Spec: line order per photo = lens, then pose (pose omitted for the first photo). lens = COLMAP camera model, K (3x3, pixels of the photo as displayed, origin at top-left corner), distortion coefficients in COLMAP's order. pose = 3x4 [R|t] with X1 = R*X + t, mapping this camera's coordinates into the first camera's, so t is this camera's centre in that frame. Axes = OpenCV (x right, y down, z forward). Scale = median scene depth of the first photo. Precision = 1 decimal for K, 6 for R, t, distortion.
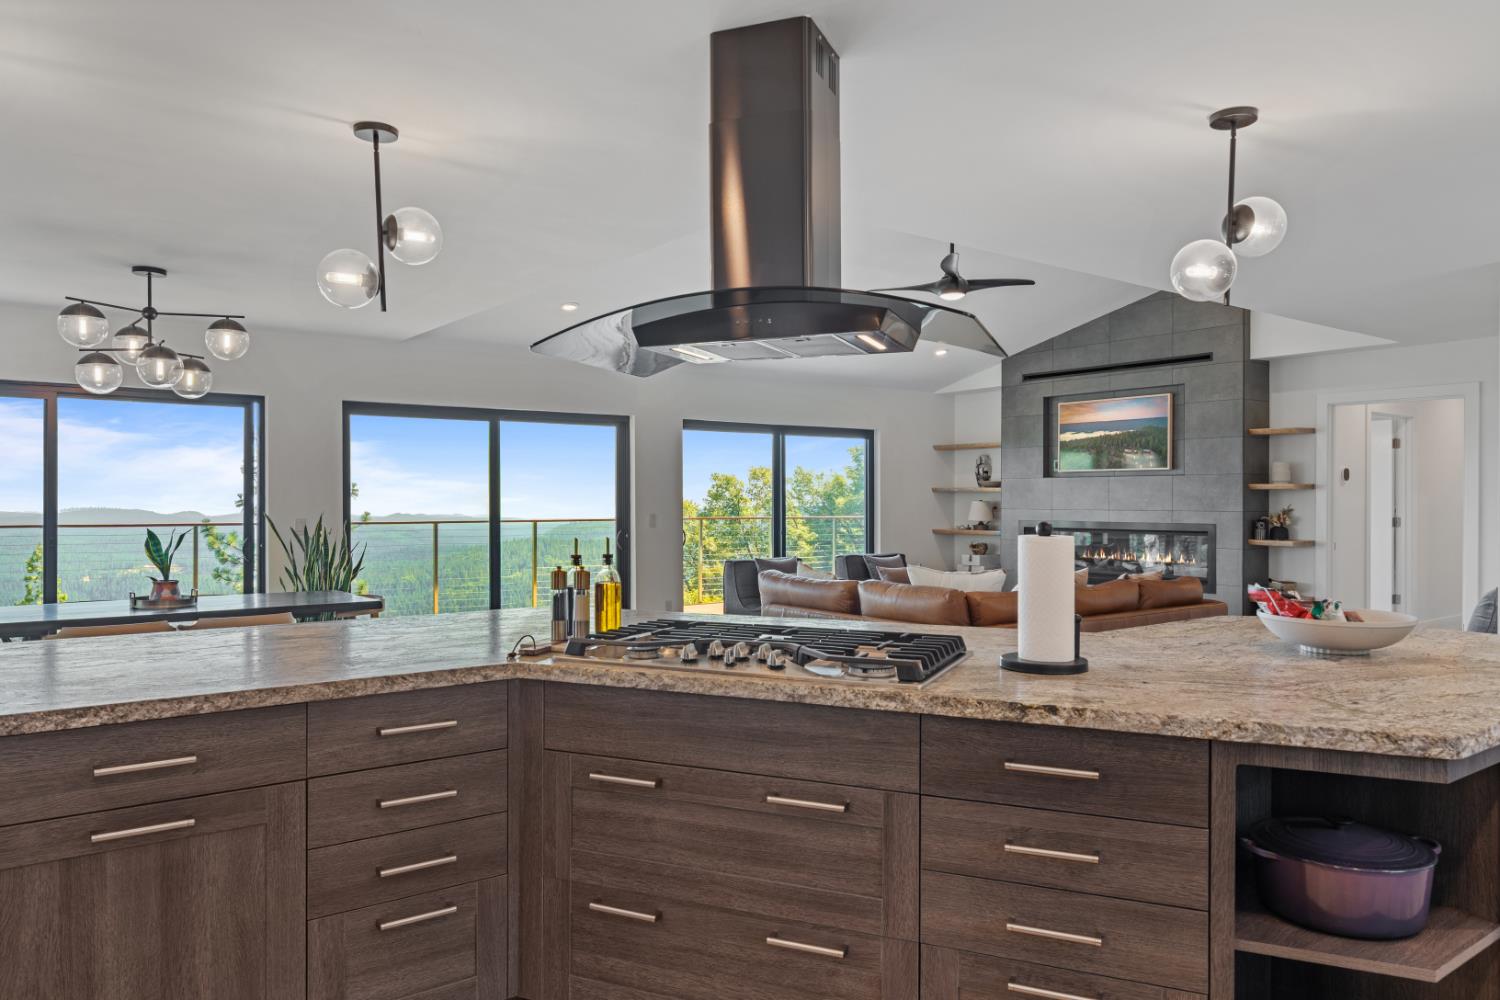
lens RADIAL K [[1010.5, 0, 750.0], [0, 1010.5, 500.0], [0, 0, 1]] dist [0.030122, 0.000615]
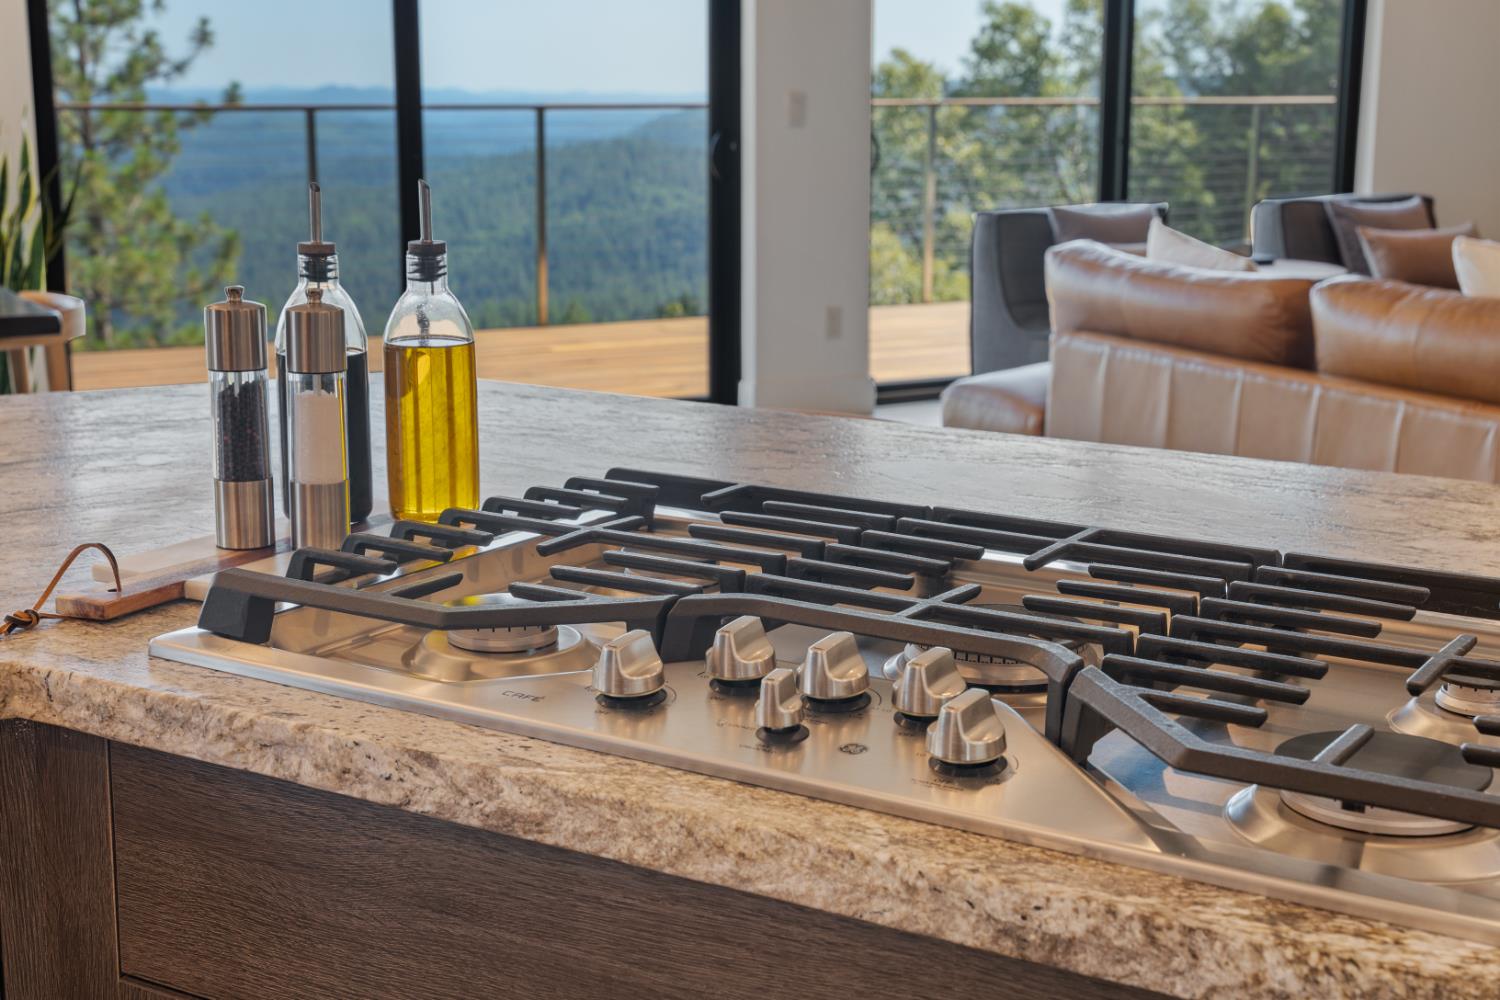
lens RADIAL K [[2036.0, 0, 750.0], [0, 2036.0, 500.0], [0, 0, 1]] dist [0.073824, -0.038998]
pose [[0.987887, 0.037538, -0.150567, 0.018546], [-0.005058, 0.977574, 0.210533, 0.001418], [0.155093, -0.207221, 0.965922, 0.220062]]
